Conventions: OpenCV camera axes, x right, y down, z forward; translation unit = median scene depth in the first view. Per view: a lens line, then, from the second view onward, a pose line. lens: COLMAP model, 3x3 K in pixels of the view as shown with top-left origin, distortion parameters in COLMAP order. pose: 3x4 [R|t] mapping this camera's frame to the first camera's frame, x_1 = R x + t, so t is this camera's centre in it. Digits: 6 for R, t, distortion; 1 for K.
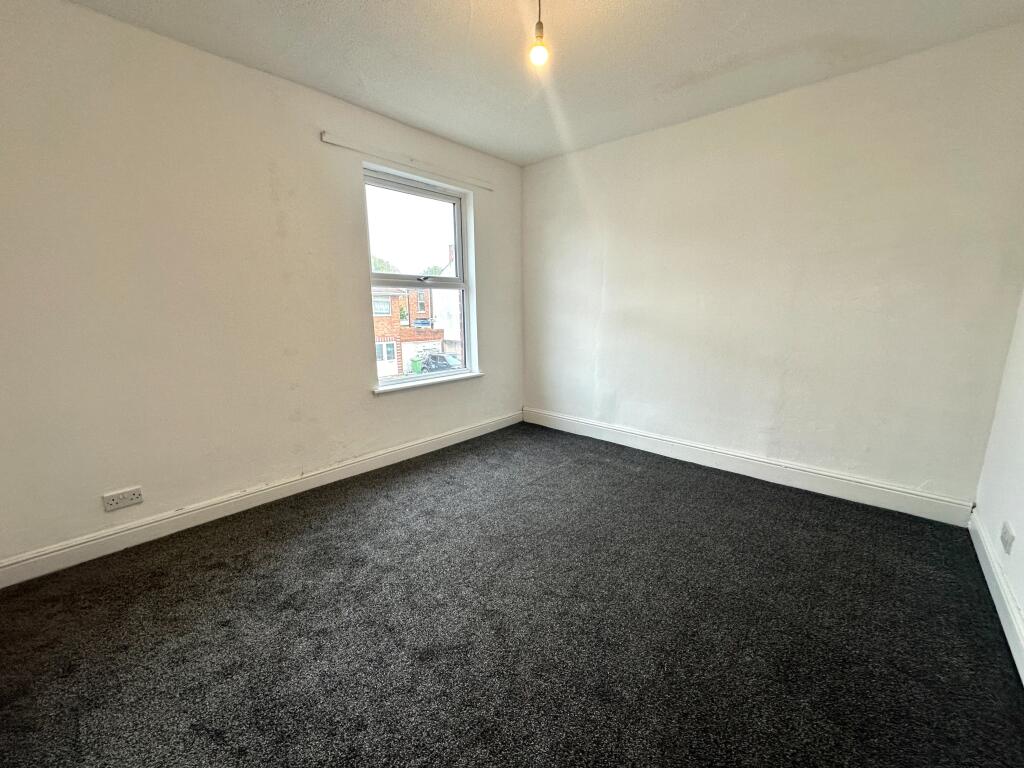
lens RADIAL K [[411.6, 0, 513.8], [0, 411.6, 383.9], [0, 0, 1]] dist [-0.003328, 0.000539]
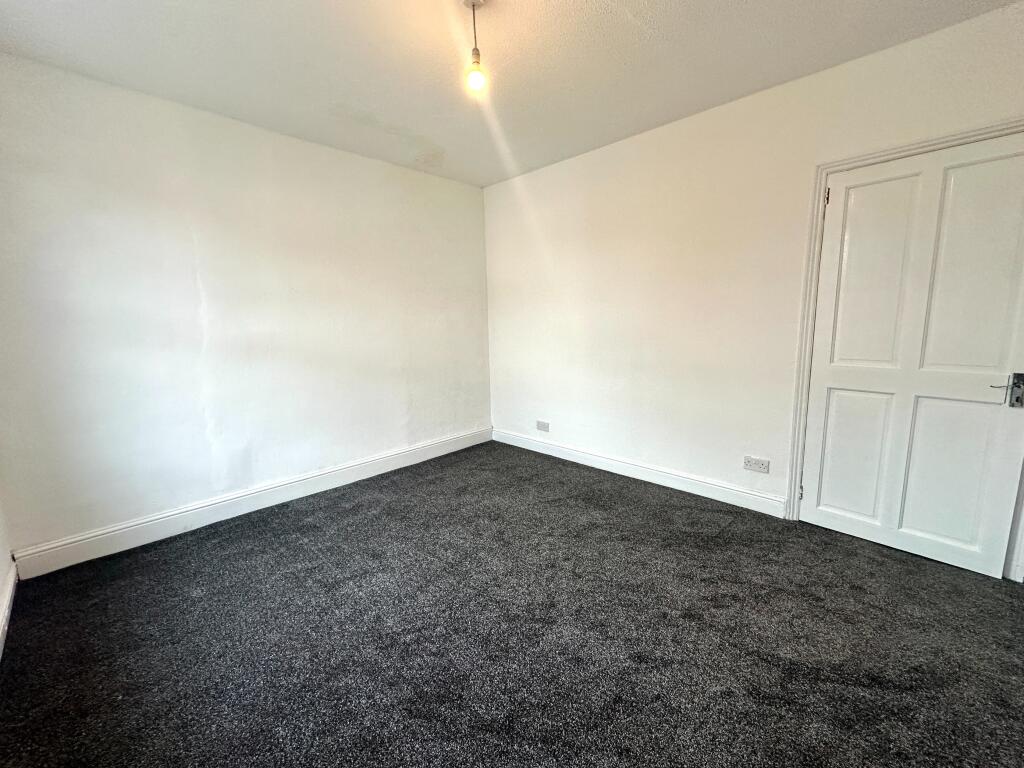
lens RADIAL K [[411.6, 0, 513.6], [0, 411.6, 383.9], [0, 0, 1]] dist [-0.003328, 0.000539]
pose [[0.032688, -0.149034, 0.988292, -0.507049], [0.208840, 0.968011, 0.139068, -0.098922], [-0.977403, 0.201849, 0.062767, 0.485949]]
